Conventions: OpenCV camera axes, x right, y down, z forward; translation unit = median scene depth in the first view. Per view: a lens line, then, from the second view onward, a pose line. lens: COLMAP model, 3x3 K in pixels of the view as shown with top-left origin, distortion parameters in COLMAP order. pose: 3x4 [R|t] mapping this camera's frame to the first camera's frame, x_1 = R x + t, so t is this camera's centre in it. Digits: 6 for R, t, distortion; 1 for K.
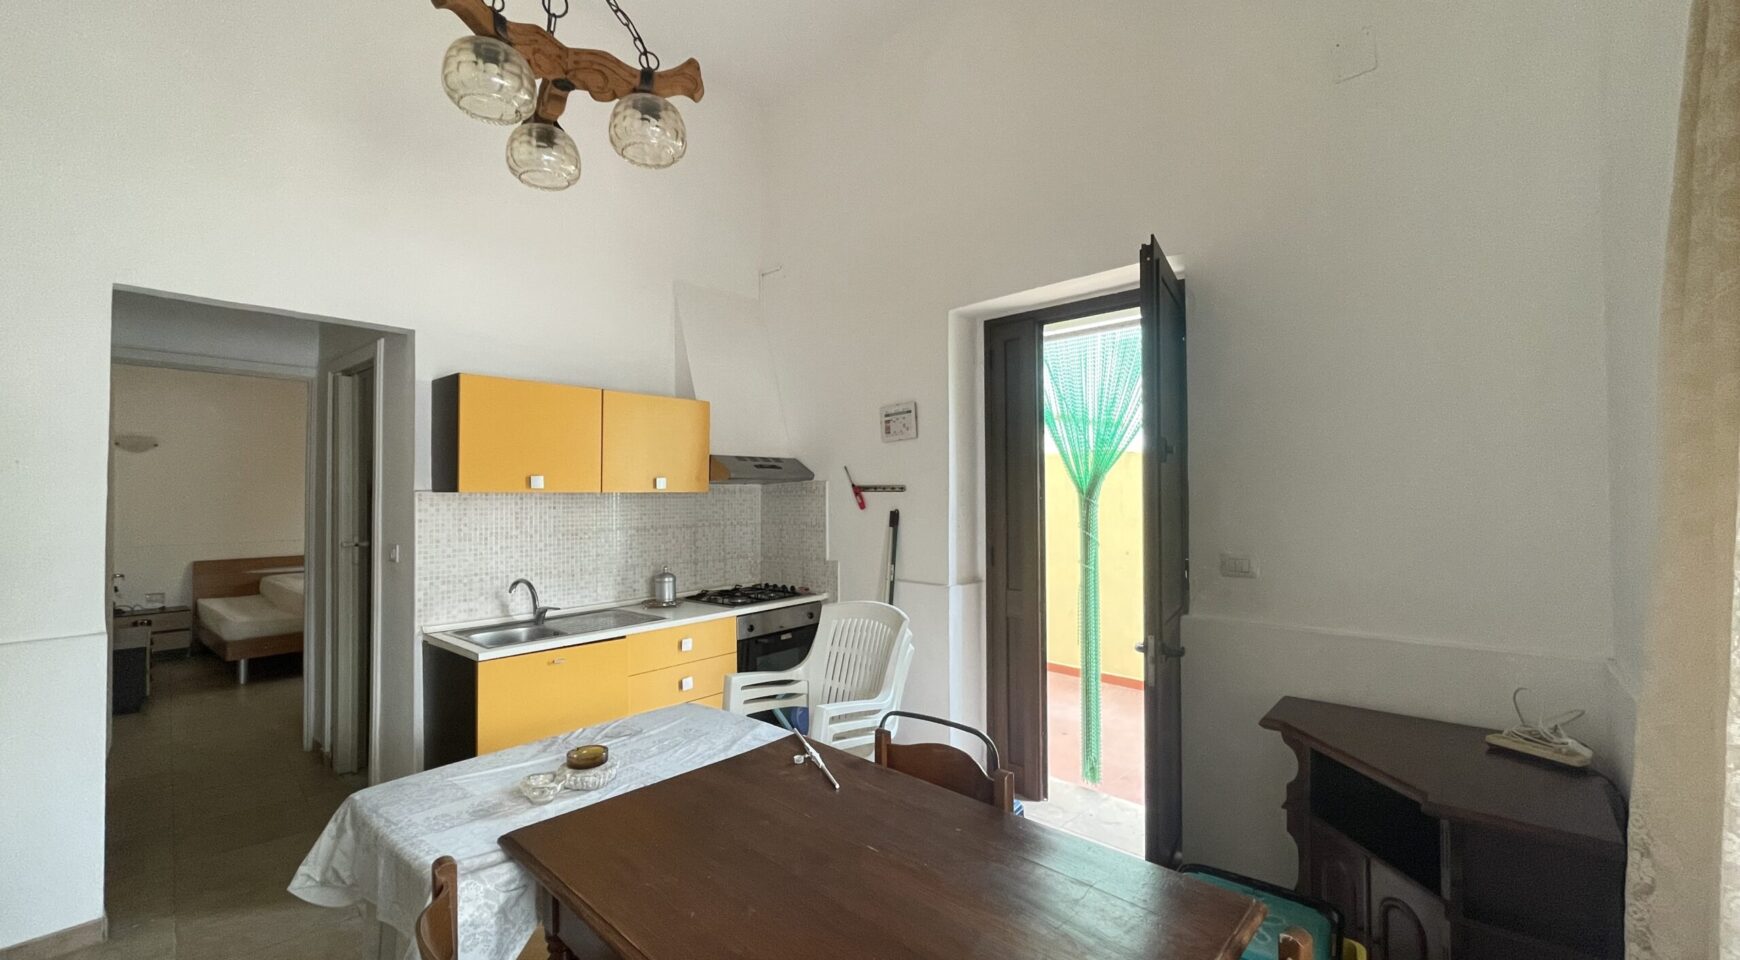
lens RADIAL K [[706.1, 0, 870.9], [0, 706.1, 481.7], [0, 0, 1]] dist [-0.002790, -0.000424]
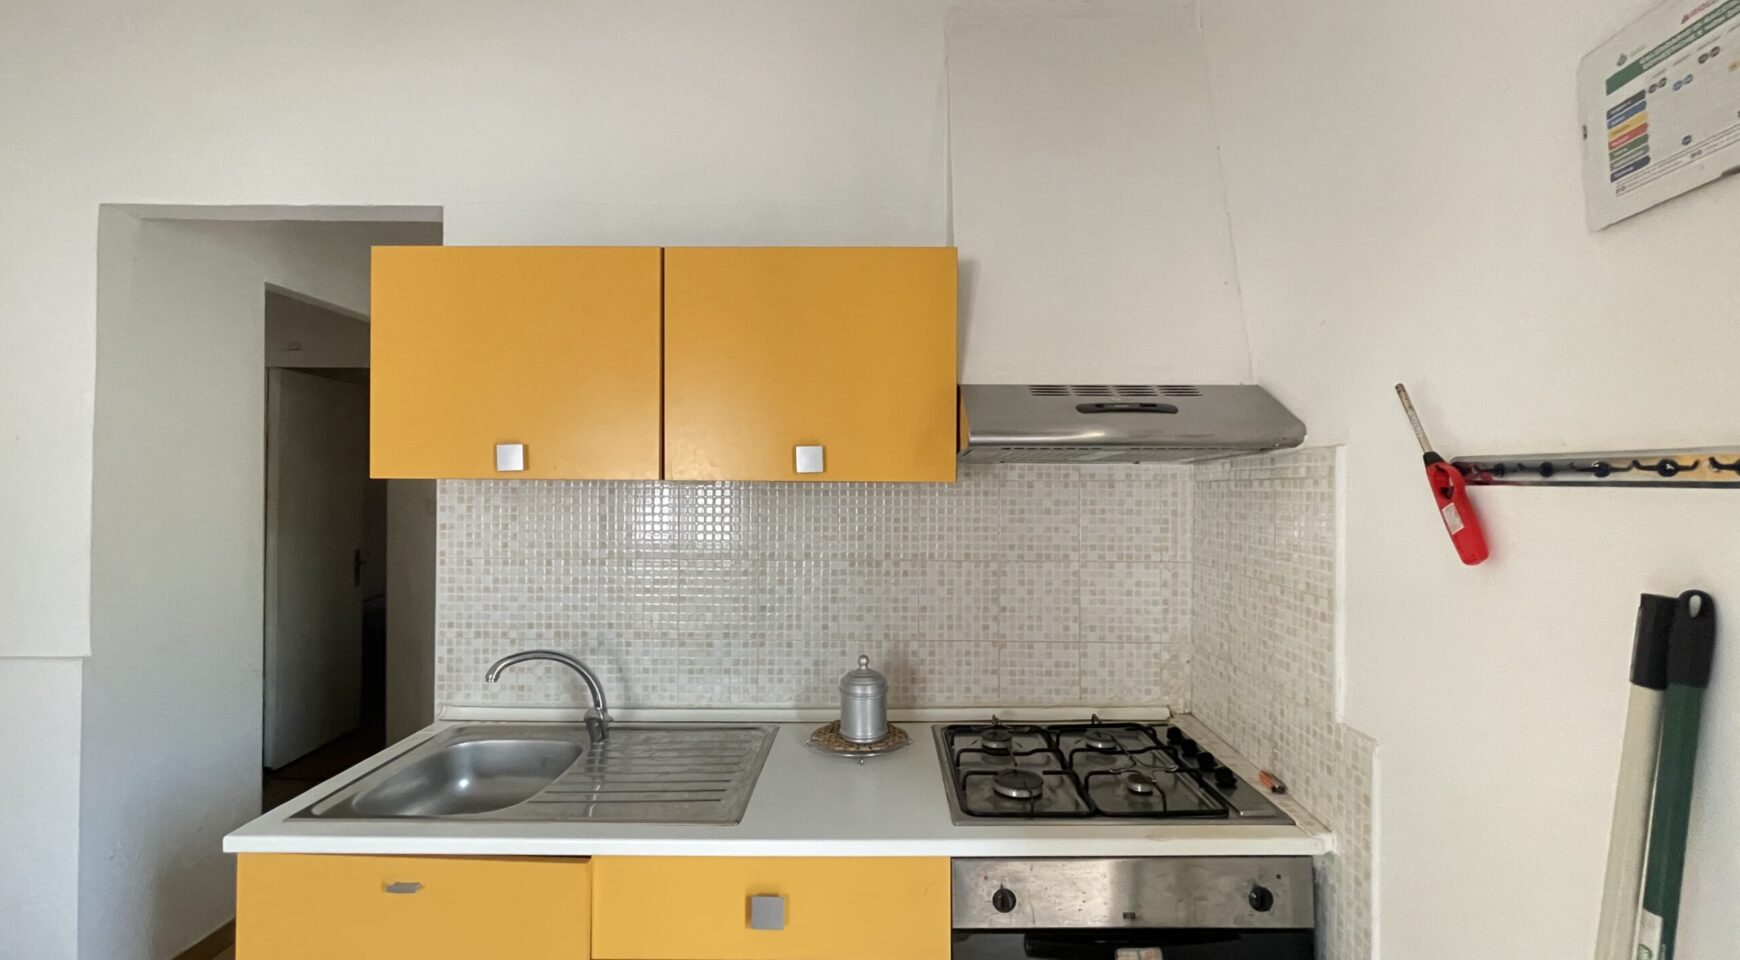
lens RADIAL K [[706.1, 0, 870.9], [0, 706.1, 481.7], [0, 0, 1]] dist [-0.002790, -0.000424]
pose [[0.646234, 0.006988, -0.763107, 0.036861], [0.004571, 0.999905, 0.013027, 0.009668], [0.763126, -0.011907, 0.646140, 0.734734]]
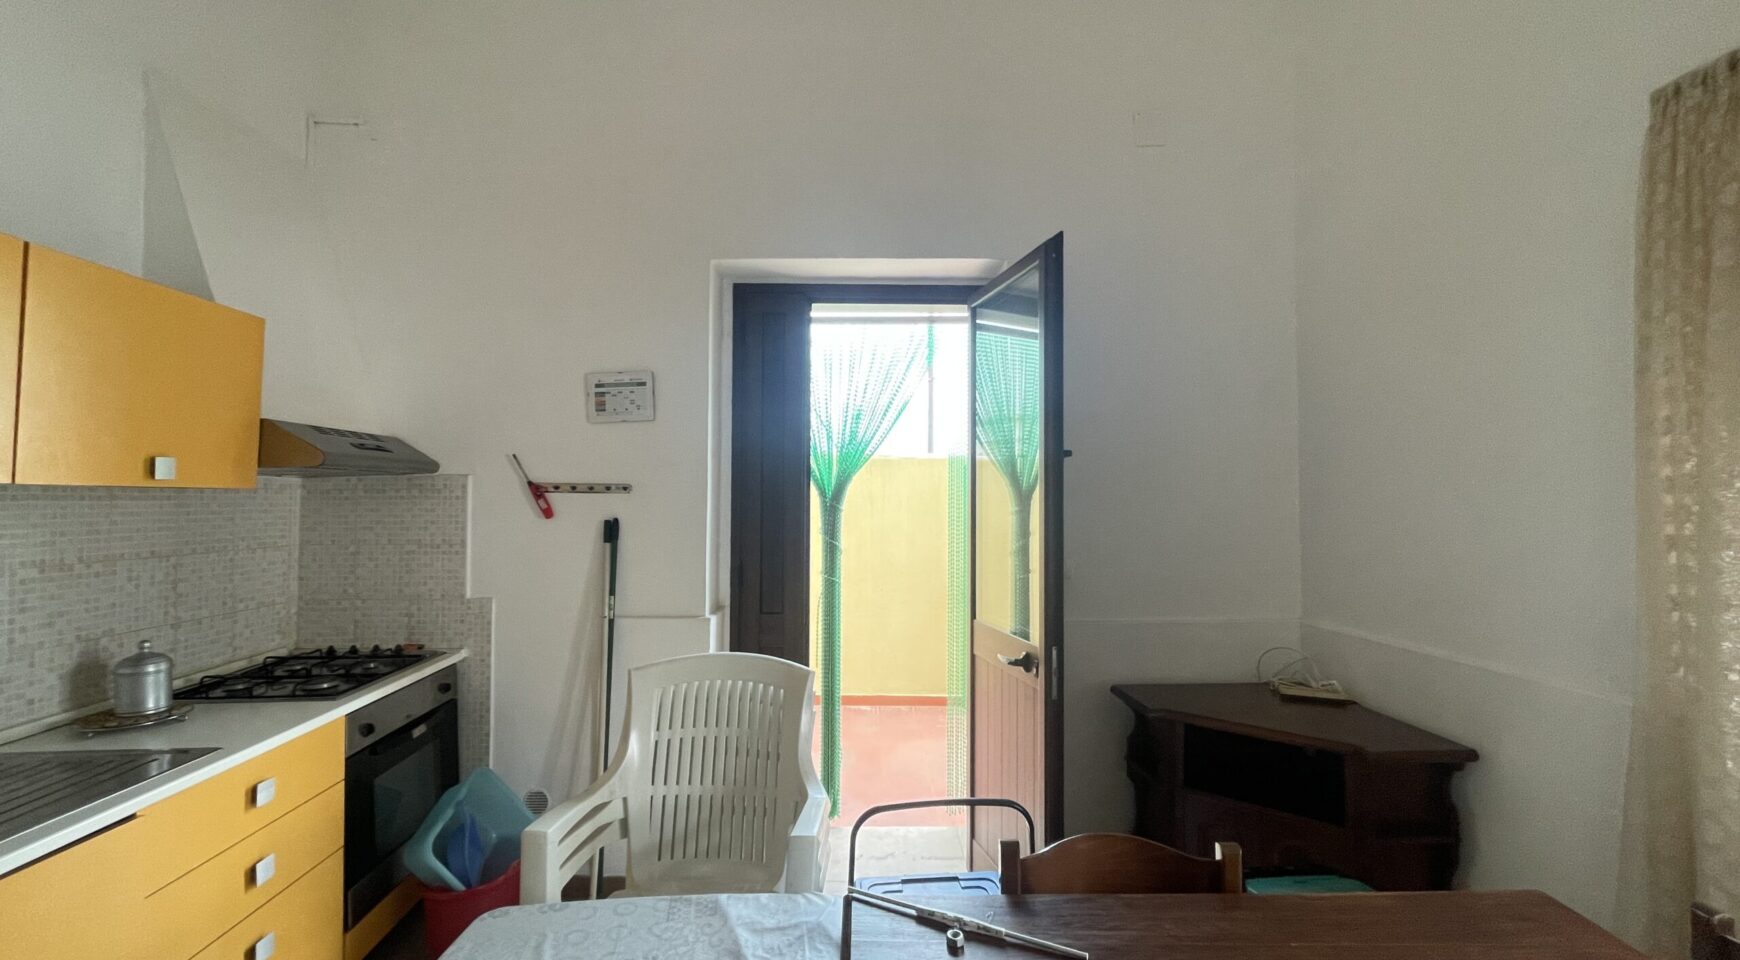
lens RADIAL K [[706.1, 0, 870.9], [0, 706.1, 481.7], [0, 0, 1]] dist [-0.002790, -0.000424]
pose [[0.704596, 0.027030, 0.709093, -0.287683], [-0.020480, 0.999633, -0.017754, 0.009771], [-0.709313, -0.002013, 0.704891, 0.310238]]
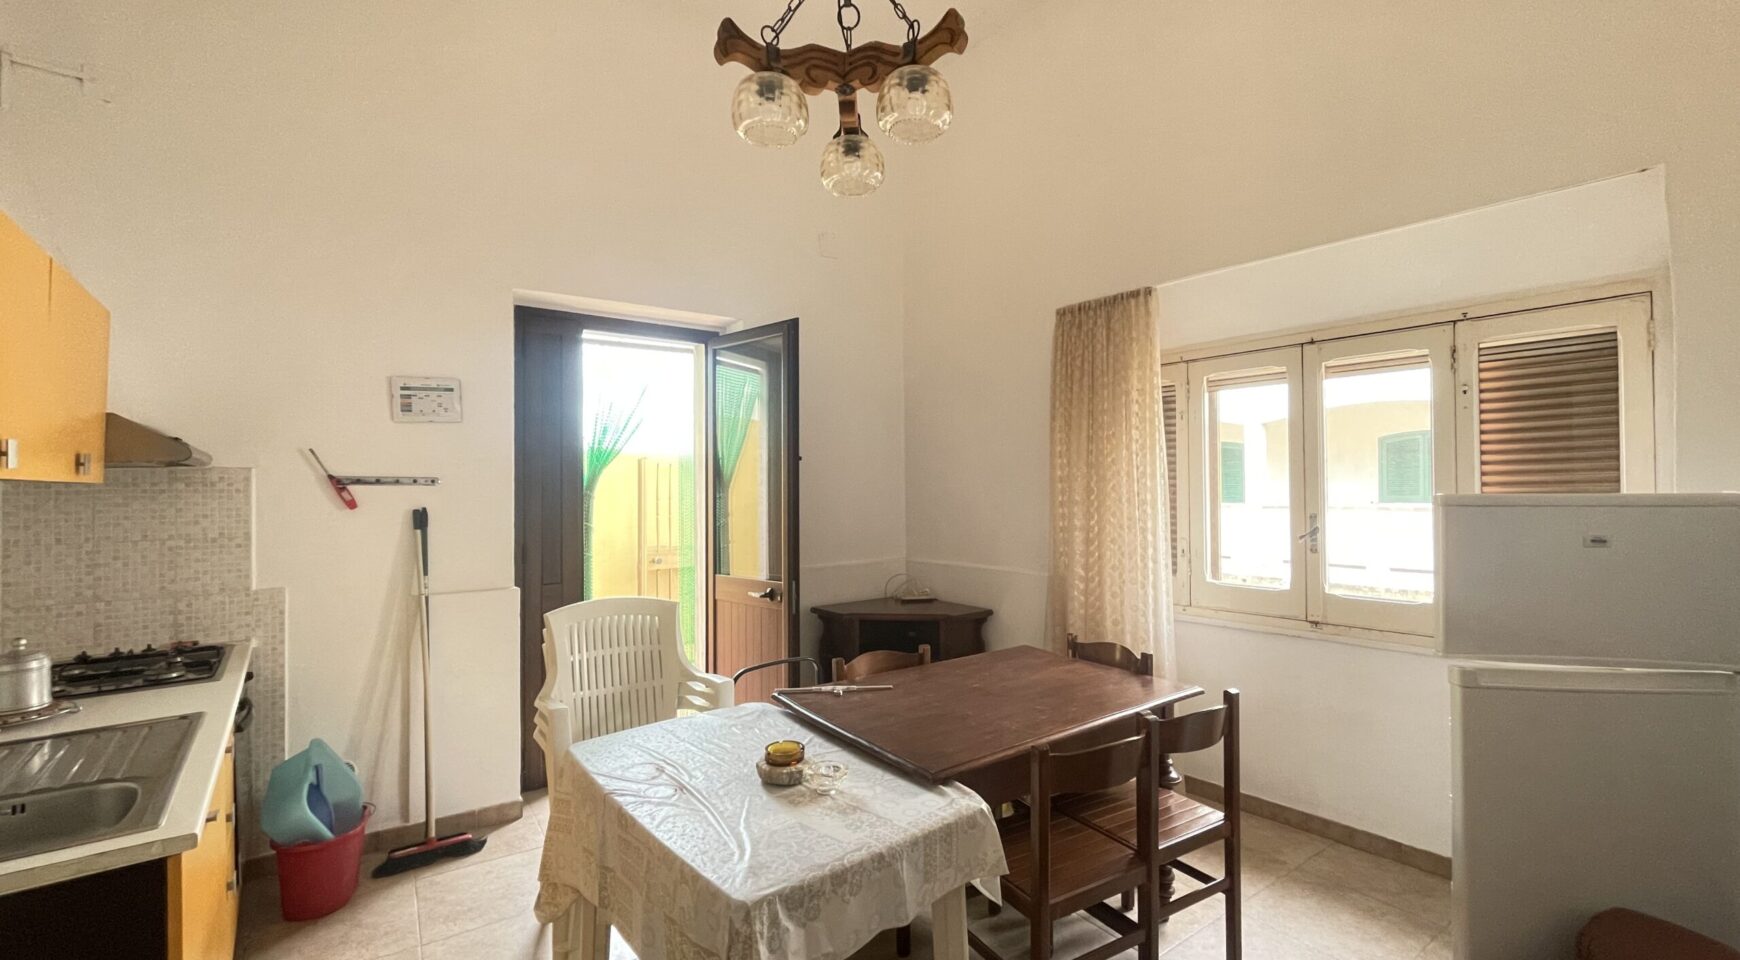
lens RADIAL K [[706.1, 0, 870.9], [0, 706.1, 481.7], [0, 0, 1]] dist [-0.002790, -0.000424]
pose [[0.173203, 0.014193, 0.984784, -0.665055], [-0.012958, 0.999842, -0.012131, 0.012923], [-0.984801, -0.010660, 0.173359, 0.355885]]
